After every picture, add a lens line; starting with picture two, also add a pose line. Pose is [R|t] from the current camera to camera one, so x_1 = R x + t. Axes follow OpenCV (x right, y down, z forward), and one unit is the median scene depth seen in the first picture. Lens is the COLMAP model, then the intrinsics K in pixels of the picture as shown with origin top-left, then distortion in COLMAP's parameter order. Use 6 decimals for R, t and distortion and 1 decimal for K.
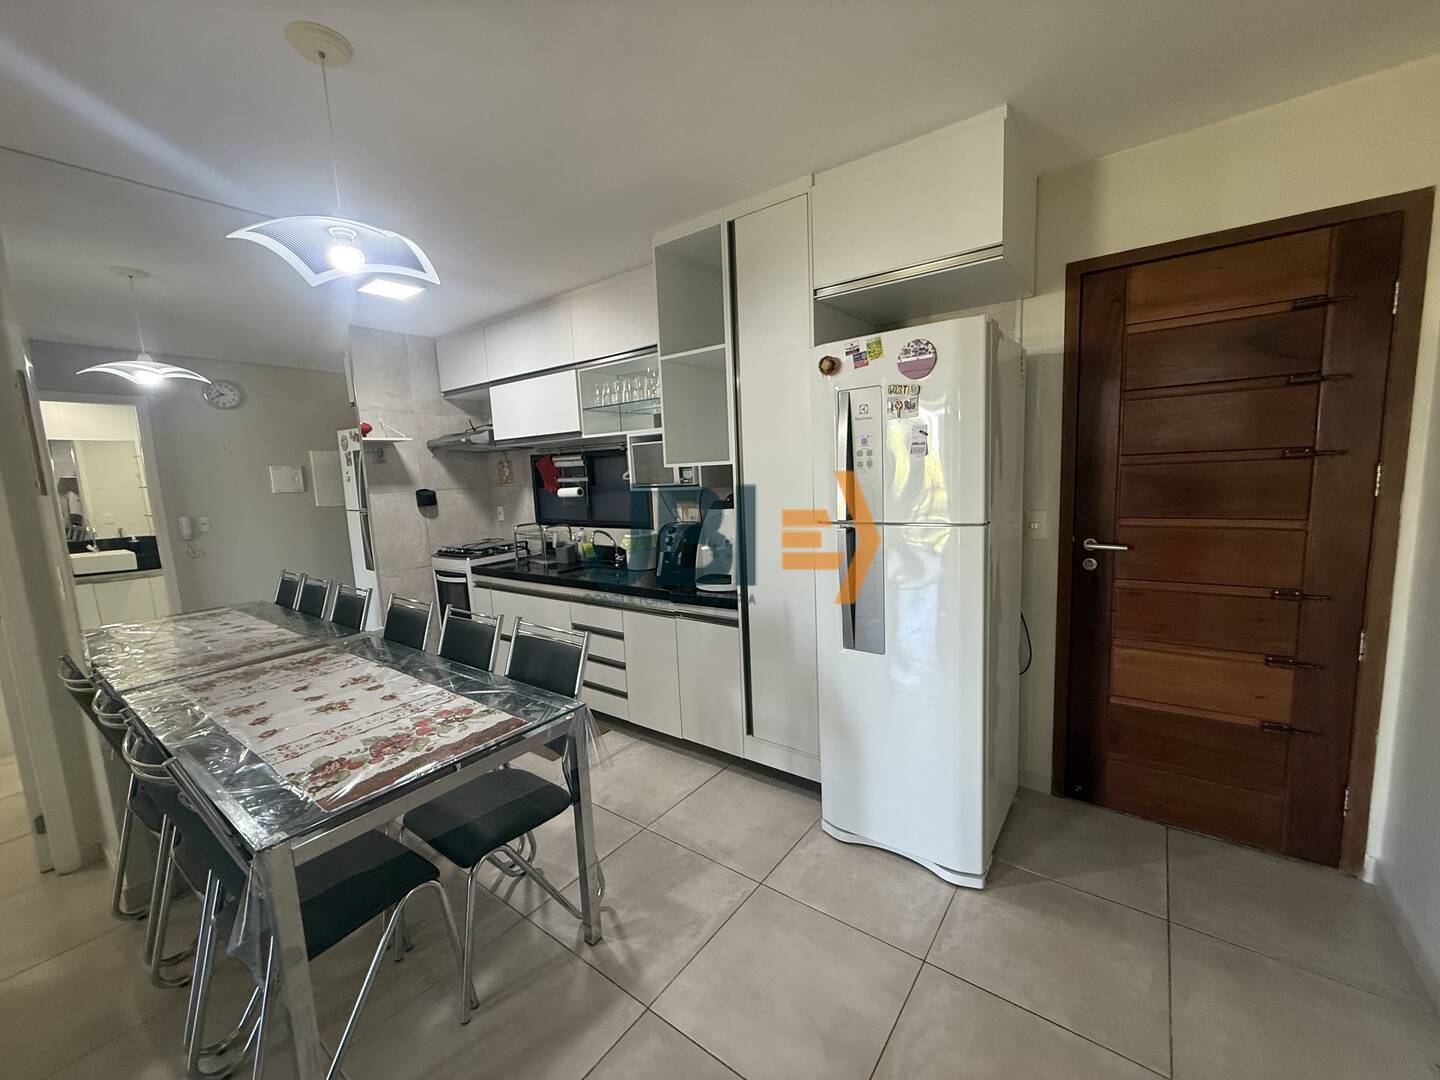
lens RADIAL K [[573.5, 0, 719.1], [0, 573.5, 539.0], [0, 0, 1]] dist [0.000507, 0.001351]
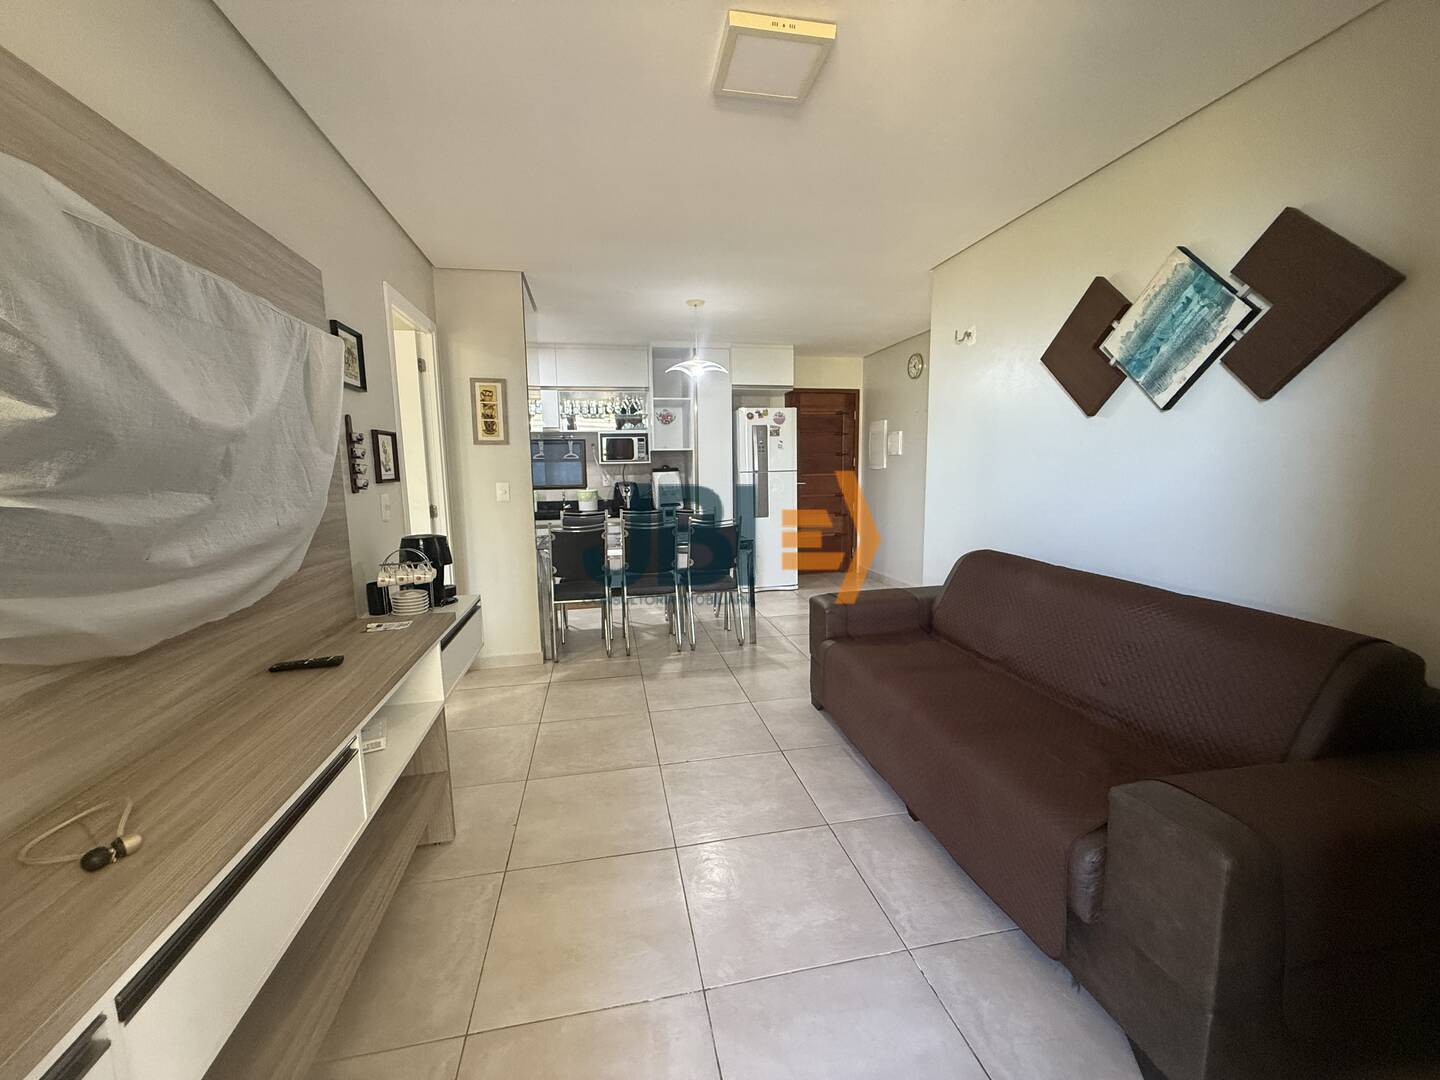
lens RADIAL K [[573.5, 0, 716.6], [0, 573.5, 537.8], [0, 0, 1]] dist [0.000507, 0.001351]
pose [[0.665690, -0.062234, 0.743629, -2.148694], [0.078778, 0.996809, 0.012901, 0.257052], [-0.742059, 0.049993, 0.668468, -0.767706]]
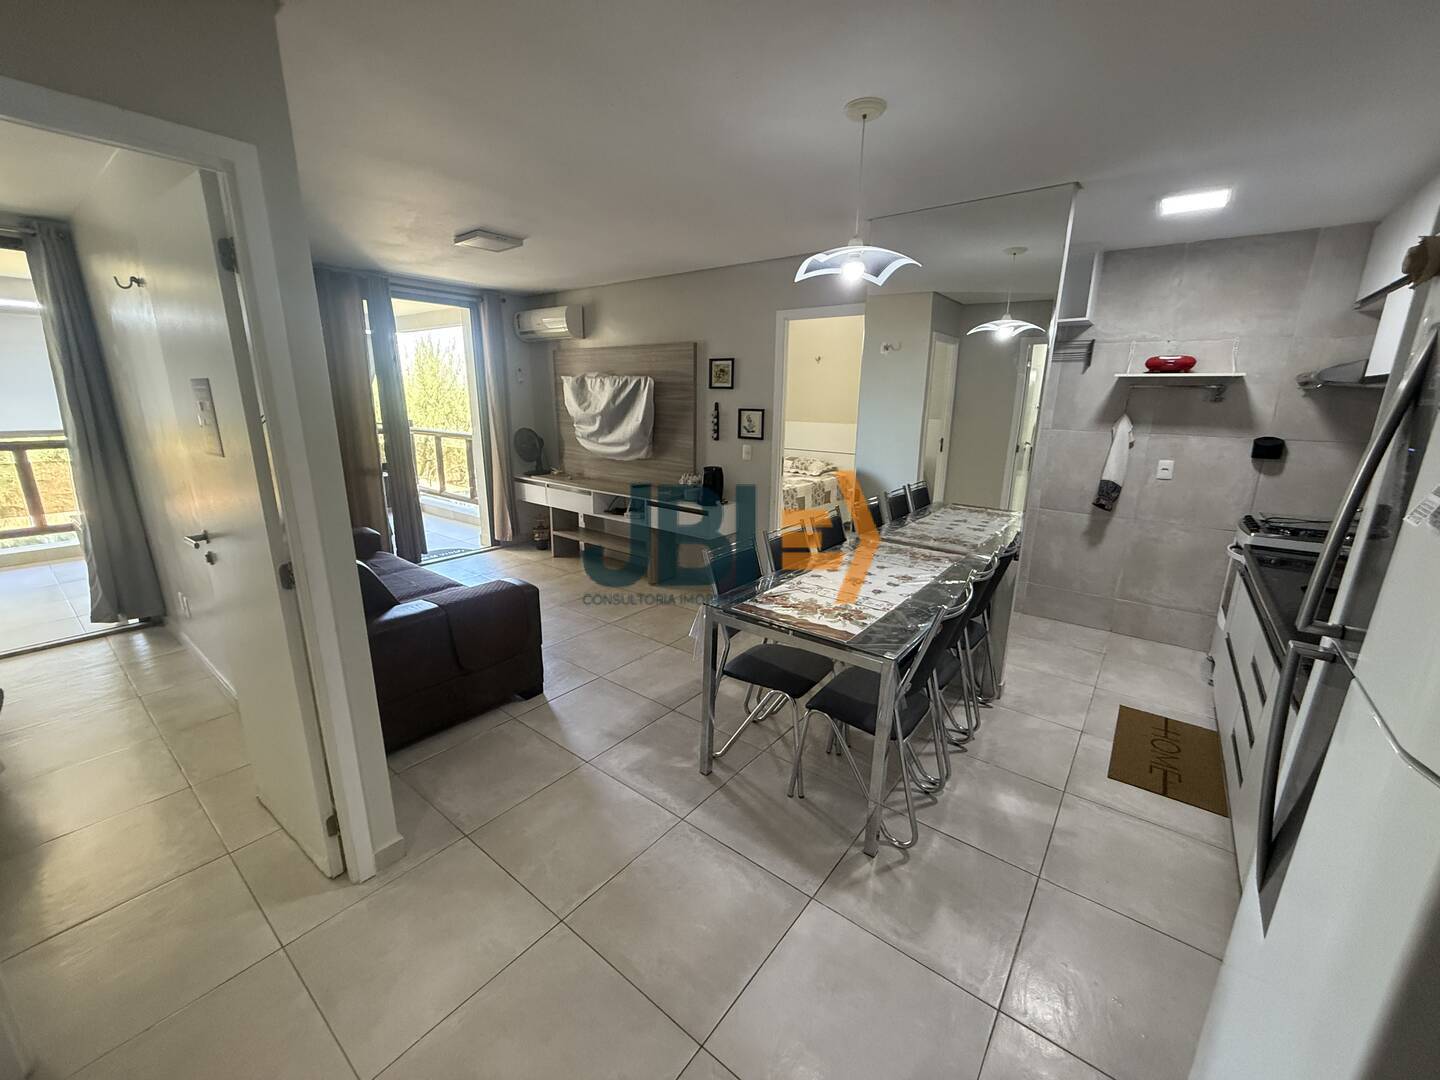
lens RADIAL K [[573.5, 0, 722.3], [0, 573.5, 540.8], [0, 0, 1]] dist [0.000507, 0.001351]
pose [[-0.013651, 0.291000, -0.956626, 0.568353], [-0.137684, 0.947055, 0.290053, -0.148179], [0.990382, 0.135672, 0.027138, 0.479143]]
